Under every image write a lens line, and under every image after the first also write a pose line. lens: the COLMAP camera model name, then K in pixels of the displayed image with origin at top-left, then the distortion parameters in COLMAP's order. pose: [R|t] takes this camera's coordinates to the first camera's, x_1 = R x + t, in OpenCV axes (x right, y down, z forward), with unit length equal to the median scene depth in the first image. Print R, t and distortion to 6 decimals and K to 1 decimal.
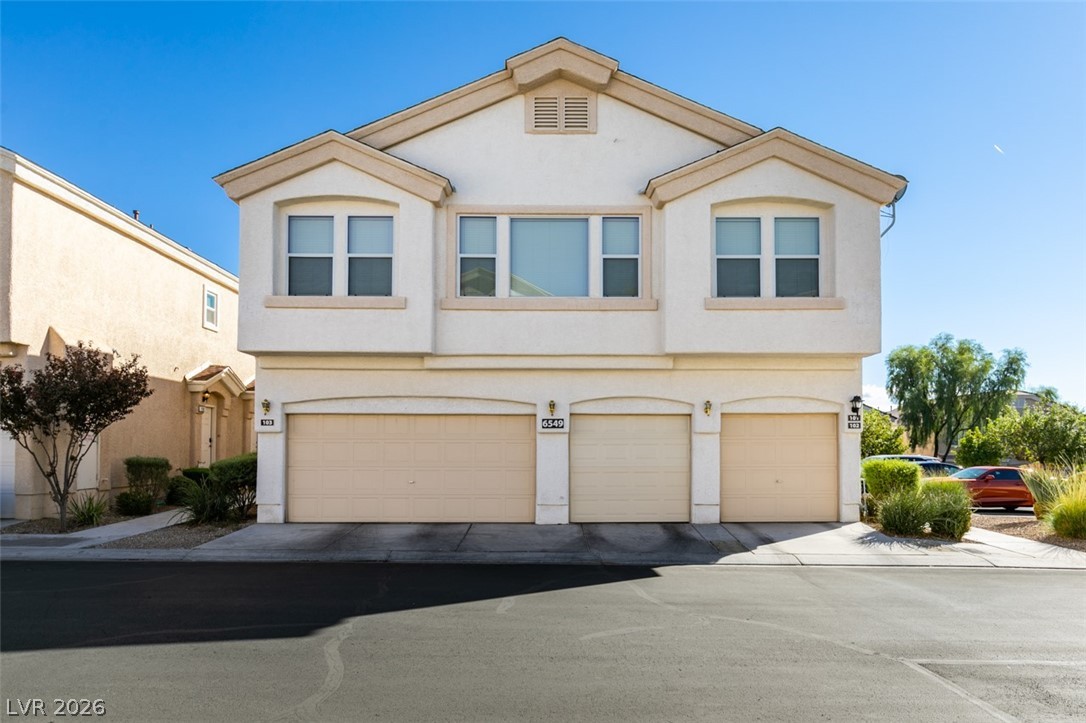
lens RADIAL K [[483.1, 0, 540.5], [0, 483.1, 360.3], [0, 0, 1]] dist [0.001764, -0.000648]
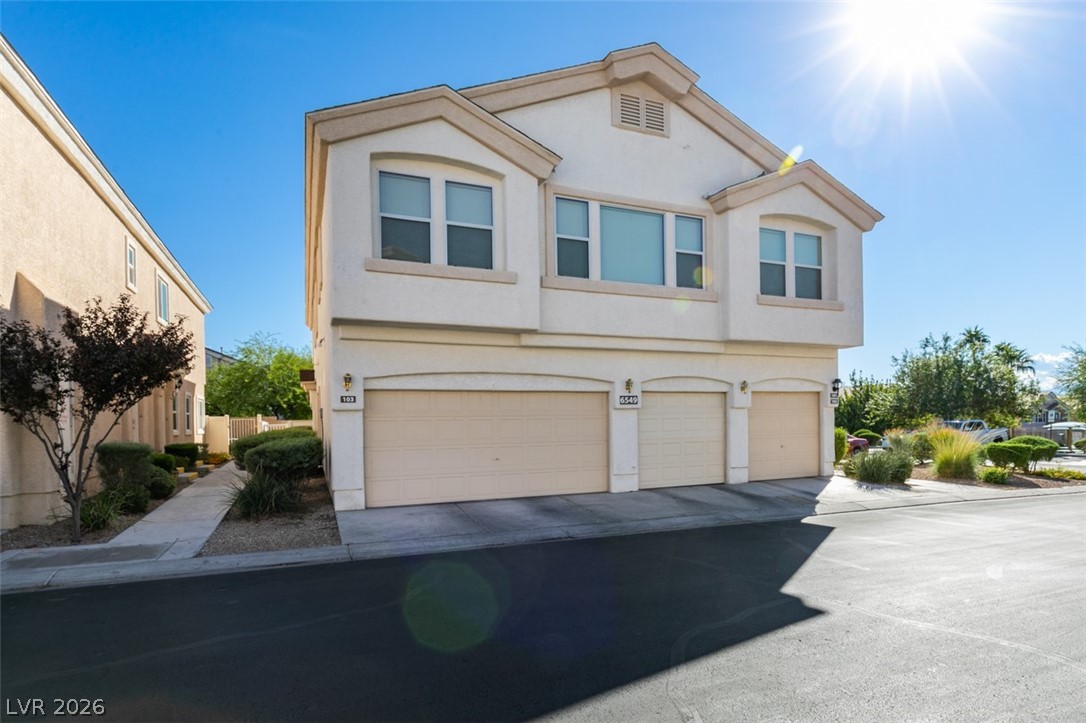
lens RADIAL K [[439.9, 0, 542.9], [0, 439.9, 356.1], [0, 0, 1]] dist [-0.003110, -0.000314]
pose [[0.954832, 0.028176, 0.295807, -0.455984], [-0.035948, 0.999136, 0.020866, 0.018141], [-0.294964, -0.030557, 0.955020, 0.114966]]
